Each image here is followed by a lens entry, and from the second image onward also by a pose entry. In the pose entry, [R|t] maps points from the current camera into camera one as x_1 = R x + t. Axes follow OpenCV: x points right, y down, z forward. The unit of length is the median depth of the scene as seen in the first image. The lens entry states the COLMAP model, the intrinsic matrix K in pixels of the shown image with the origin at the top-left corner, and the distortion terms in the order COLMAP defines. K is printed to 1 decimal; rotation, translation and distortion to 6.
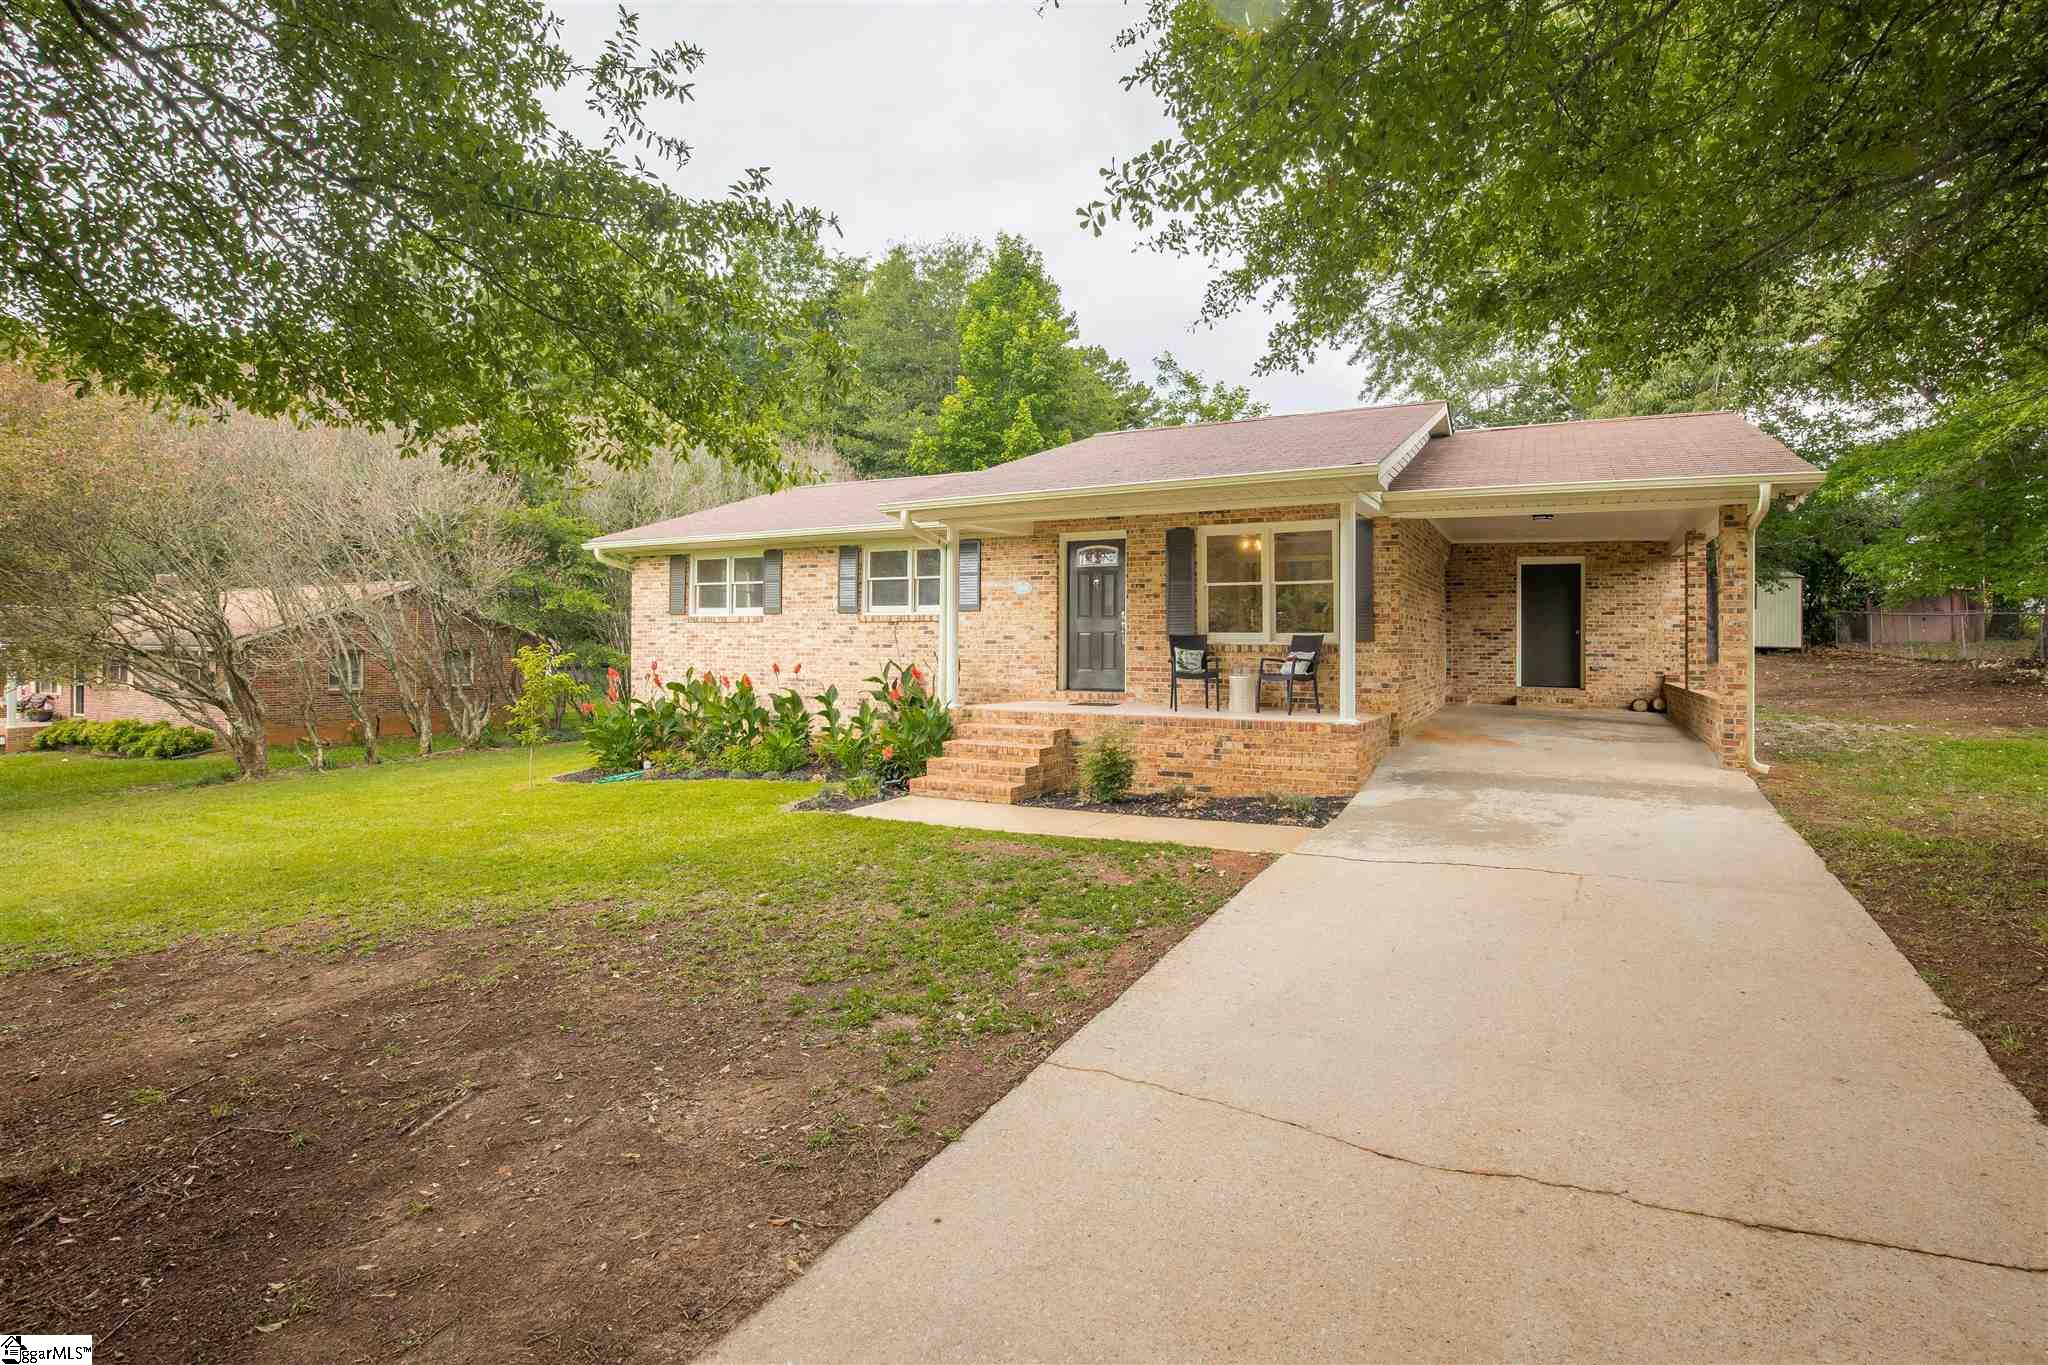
lens RADIAL K [[925.9, 0, 1030.9], [0, 925.9, 650.0], [0, 0, 1]] dist [0.000714, -0.000232]
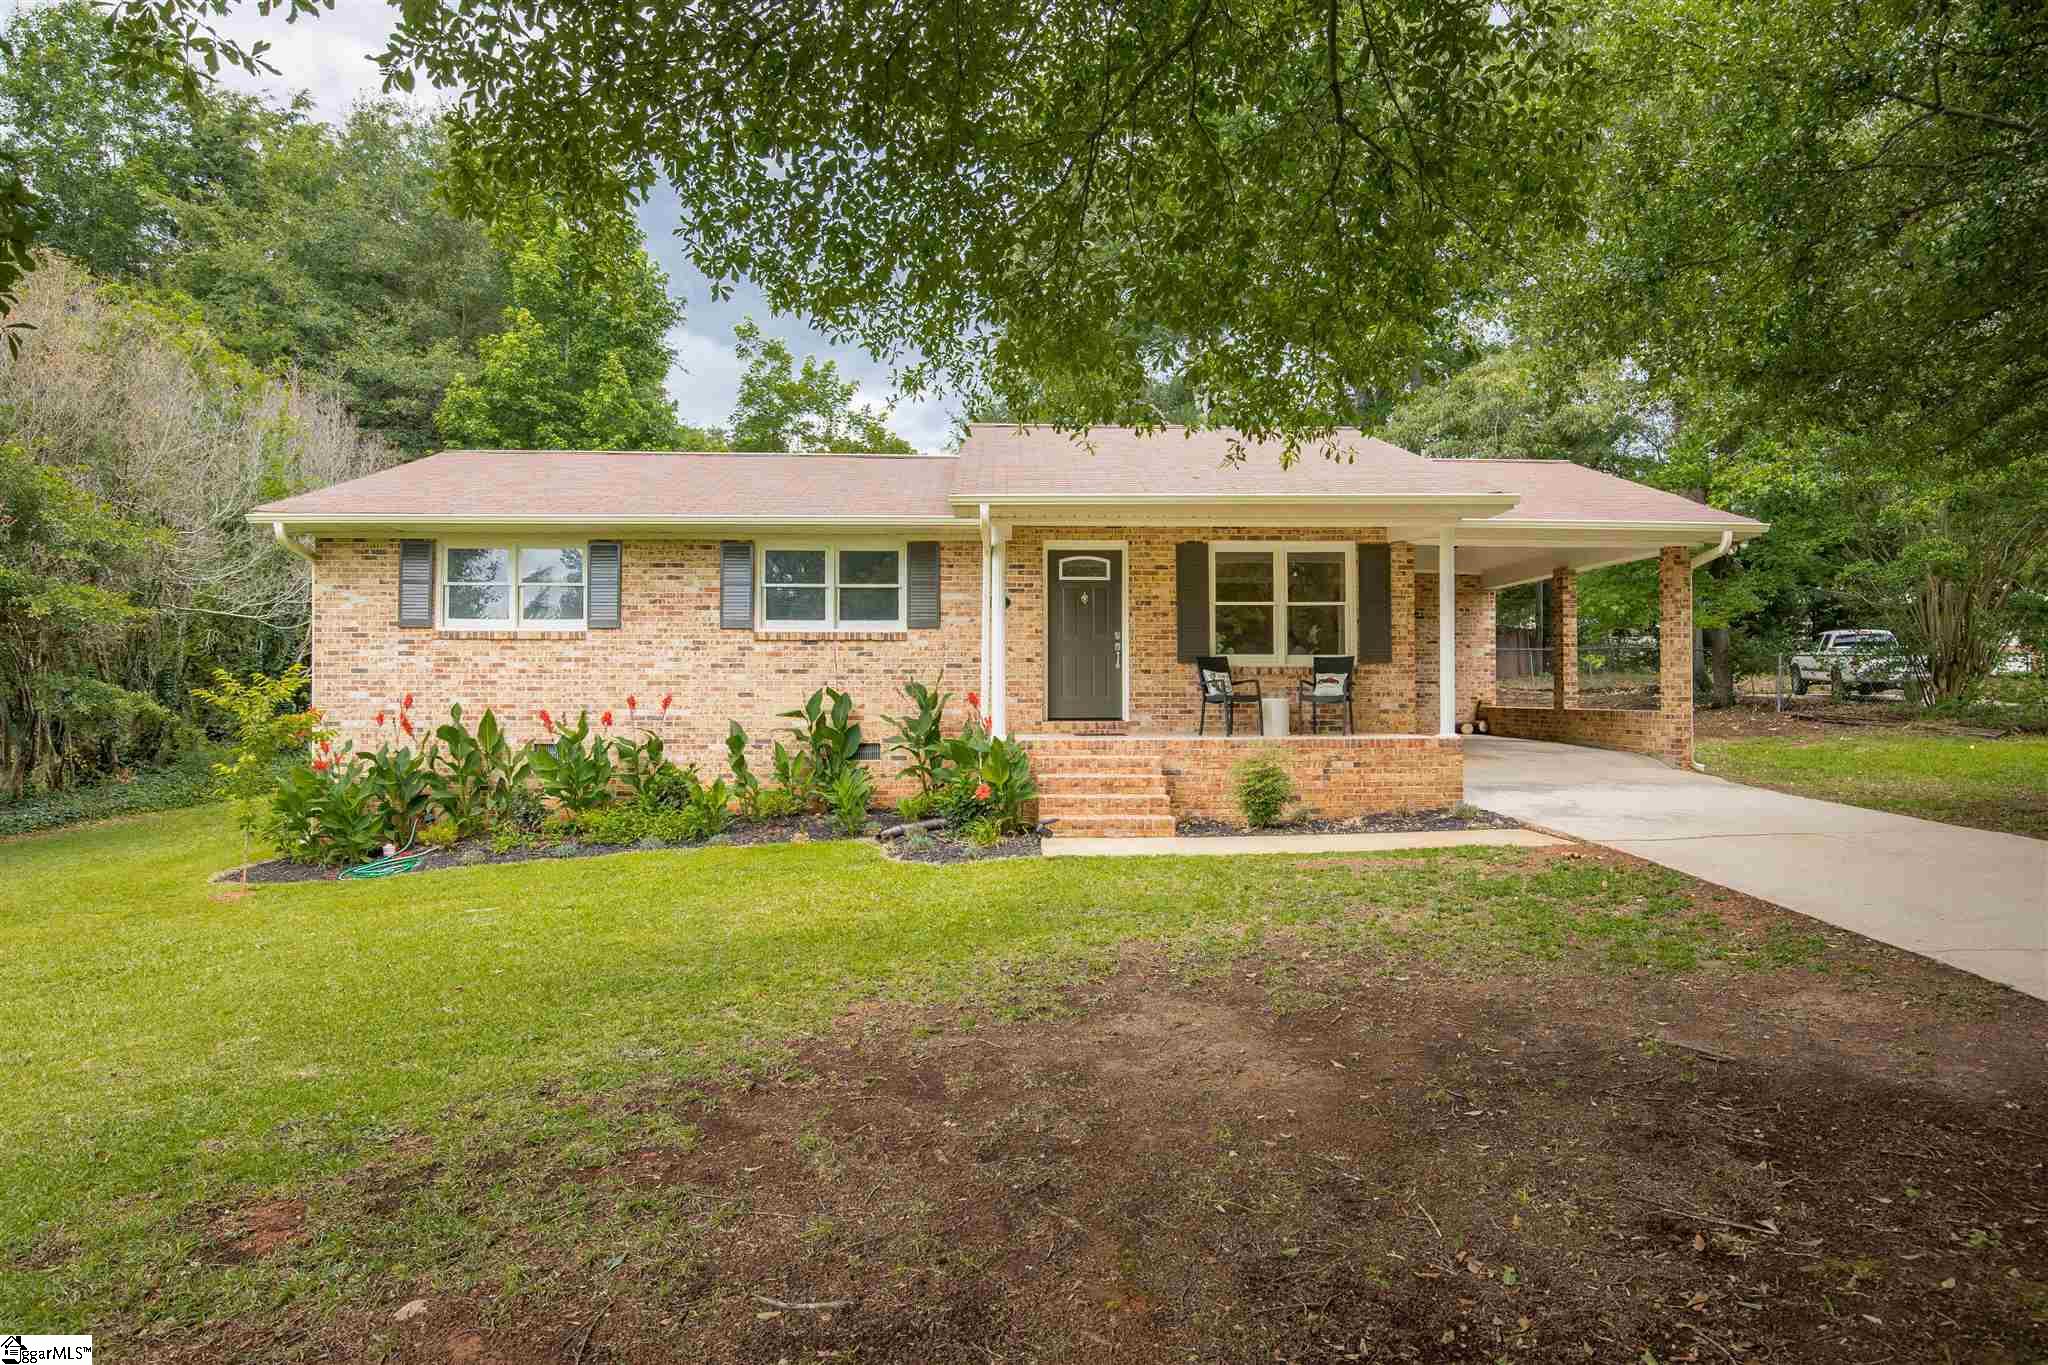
lens RADIAL K [[1176.8, 0, 1024.0], [0, 1176.8, 682.5], [0, 0, 1]] dist [0.029440, 0.000087]
pose [[0.882596, -0.002919, 0.470123, -0.532844], [0.008519, 0.999916, -0.009783, 0.019120], [-0.470055, 0.012639, 0.882547, 0.034534]]
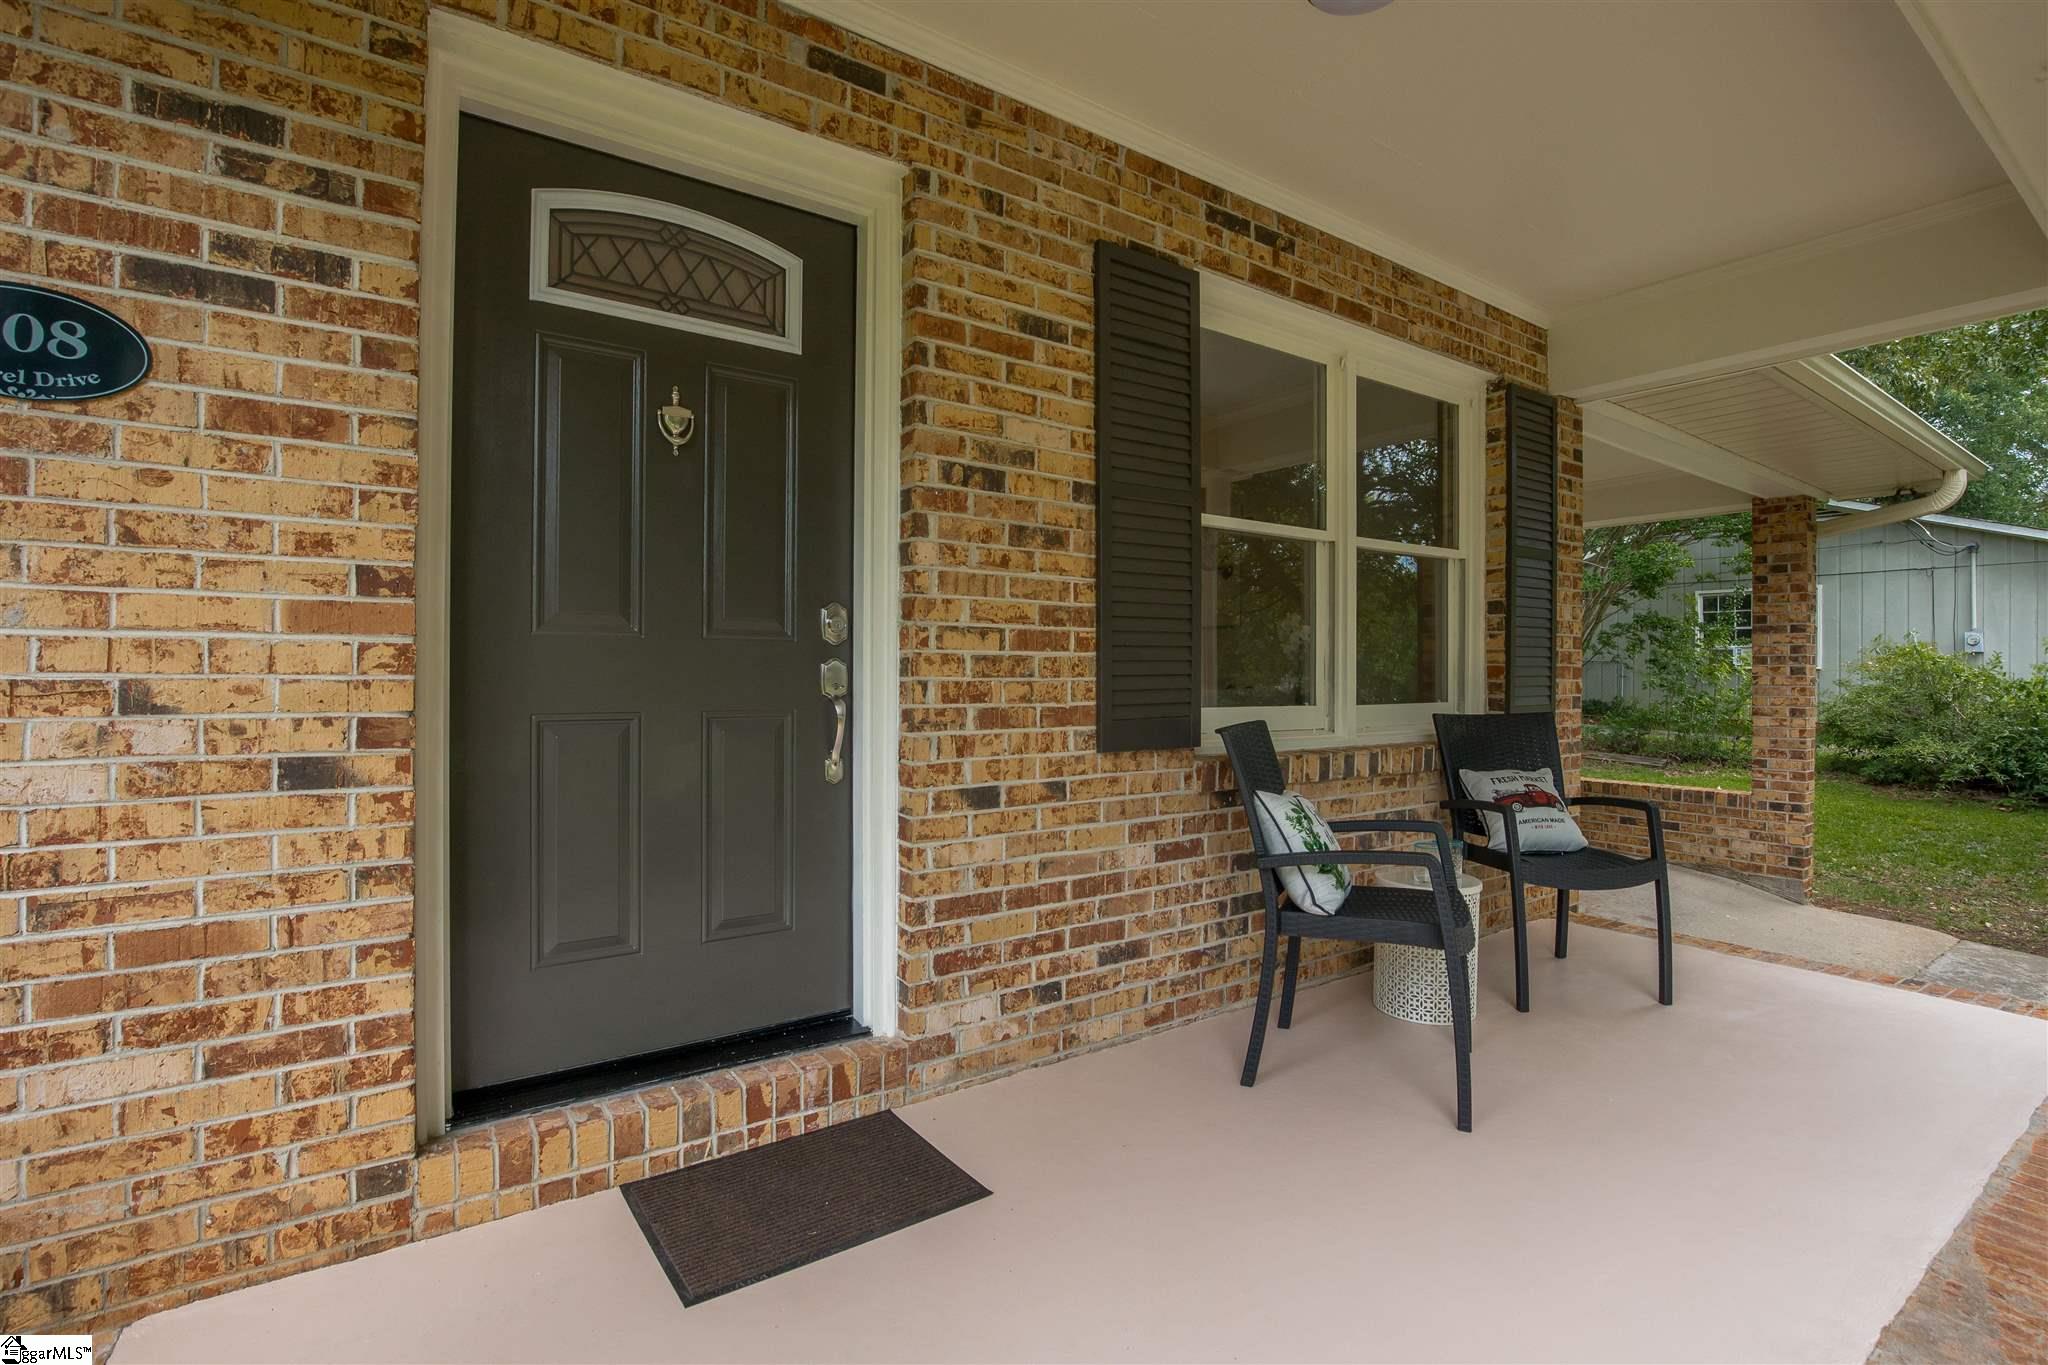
lens RADIAL K [[942.7, 0, 1024.0], [0, 942.7, 682.5], [0, 0, 1]] dist [-0.039495, -0.000028]
pose [[0.490013, -0.005337, 0.871699, -0.050898], [0.007487, 0.999970, 0.001913, -0.026502], [-0.871683, 0.005589, 0.490039, 0.894384]]
